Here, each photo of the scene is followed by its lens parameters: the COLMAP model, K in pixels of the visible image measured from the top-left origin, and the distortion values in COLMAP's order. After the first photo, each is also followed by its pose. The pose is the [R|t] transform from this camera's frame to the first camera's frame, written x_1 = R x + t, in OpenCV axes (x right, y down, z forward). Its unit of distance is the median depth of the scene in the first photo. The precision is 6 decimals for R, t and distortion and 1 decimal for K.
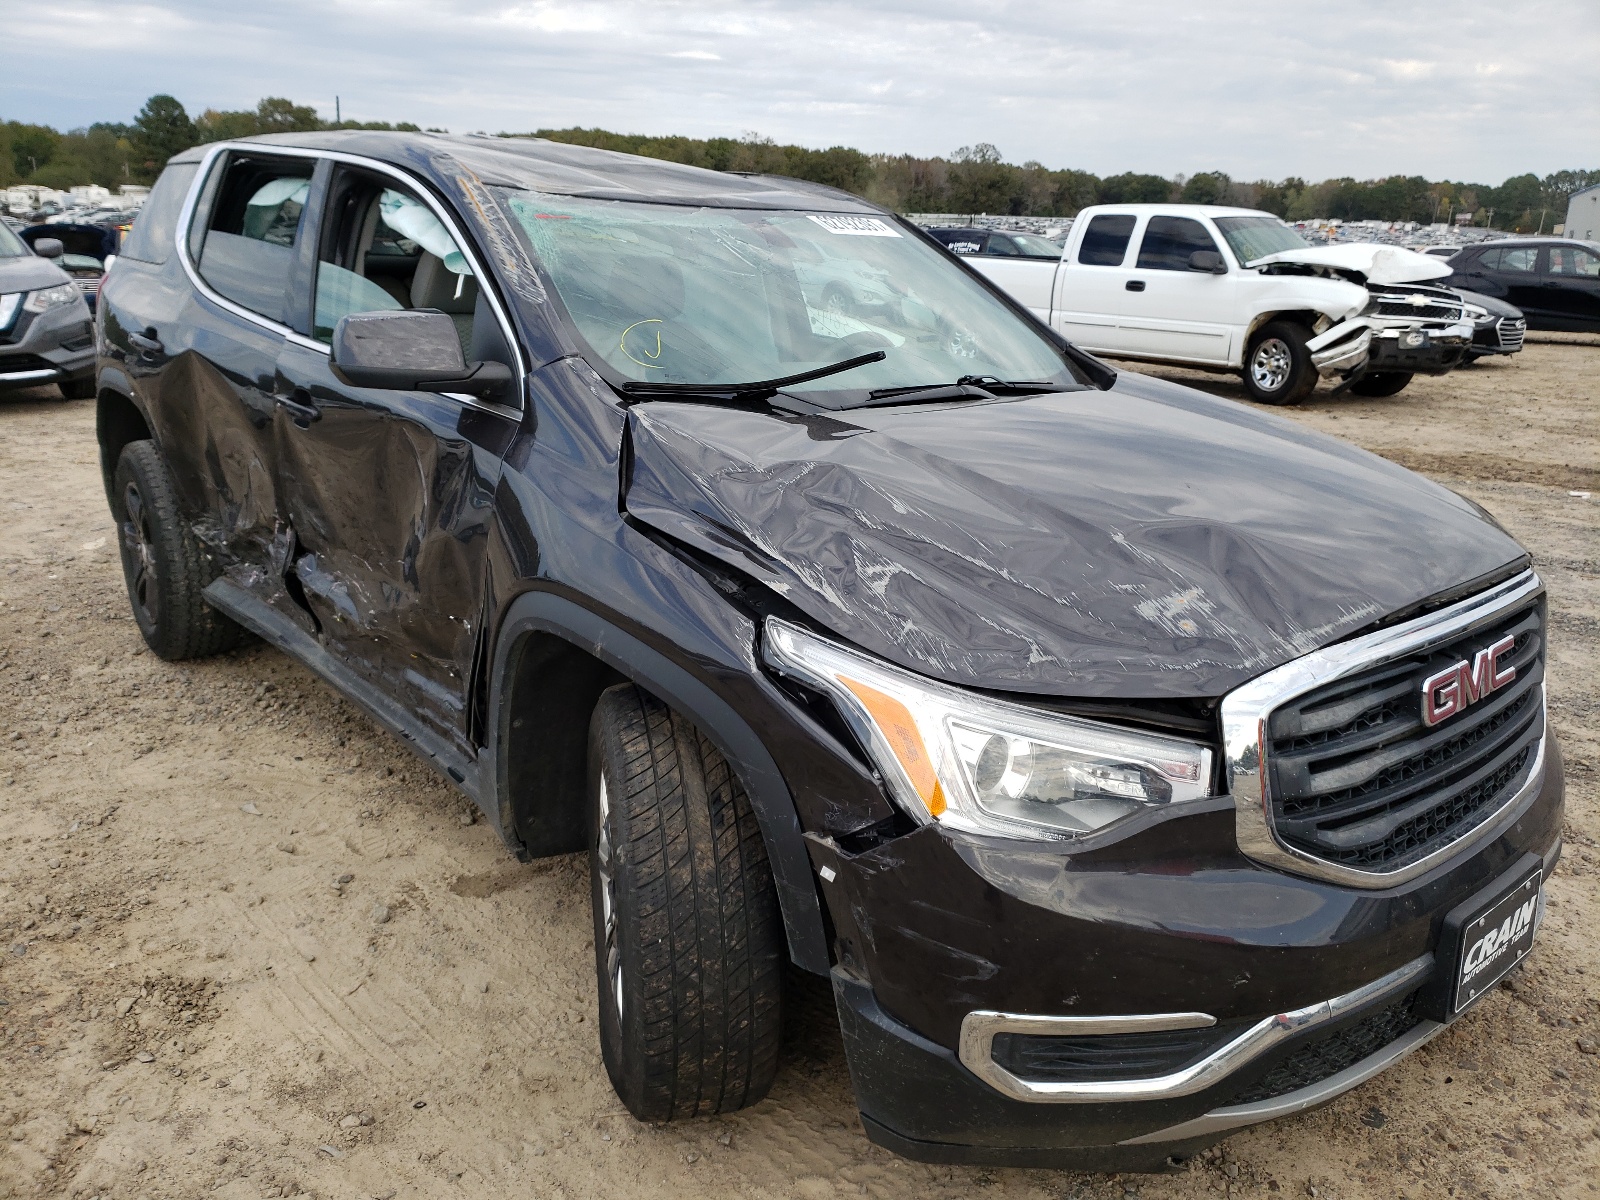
lens RADIAL K [[1287.4, 0, 800.0], [0, 1287.4, 600.0], [0, 0, 1]] dist [-0.004816, -0.002207]
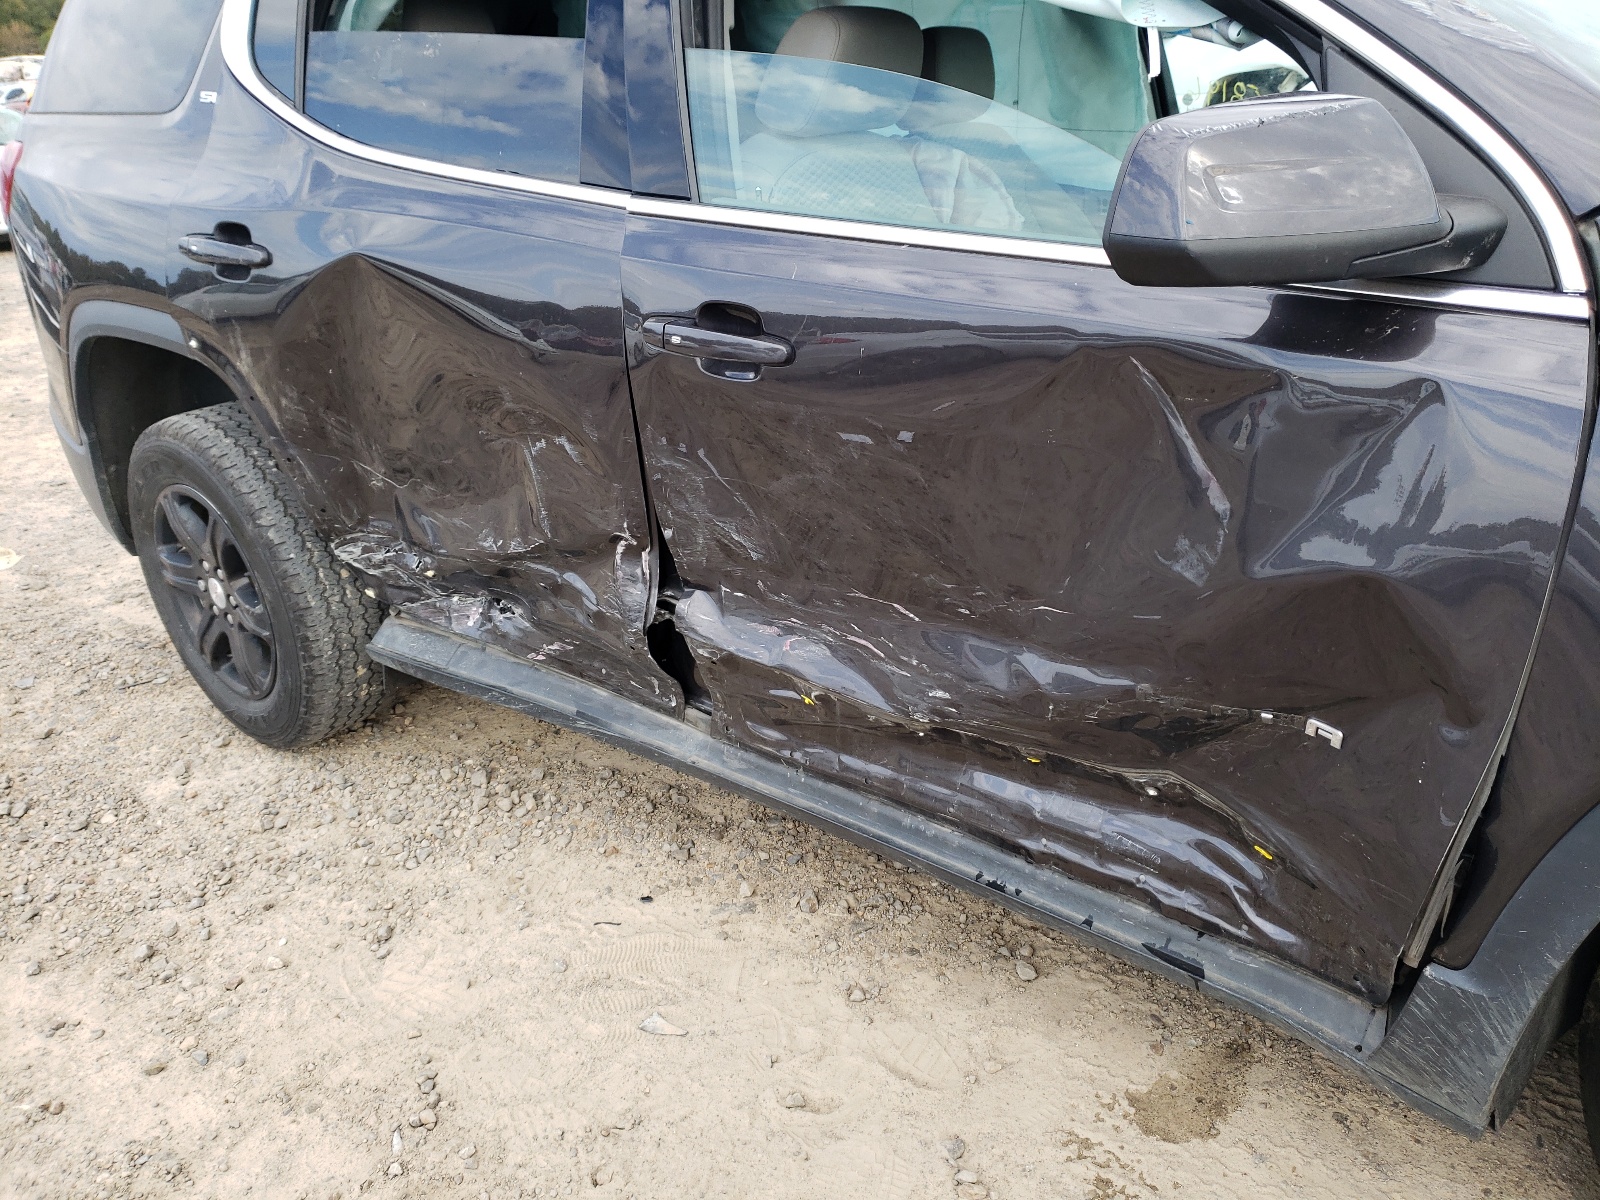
lens RADIAL K [[1287.4, 0, 800.0], [0, 1287.4, 600.0], [0, 0, 1]] dist [-0.004816, -0.002207]
pose [[0.974596, -0.166076, 0.150271, -0.354061], [0.144853, 0.979118, 0.142641, -0.088859], [-0.170822, -0.117250, 0.978301, 0.362008]]
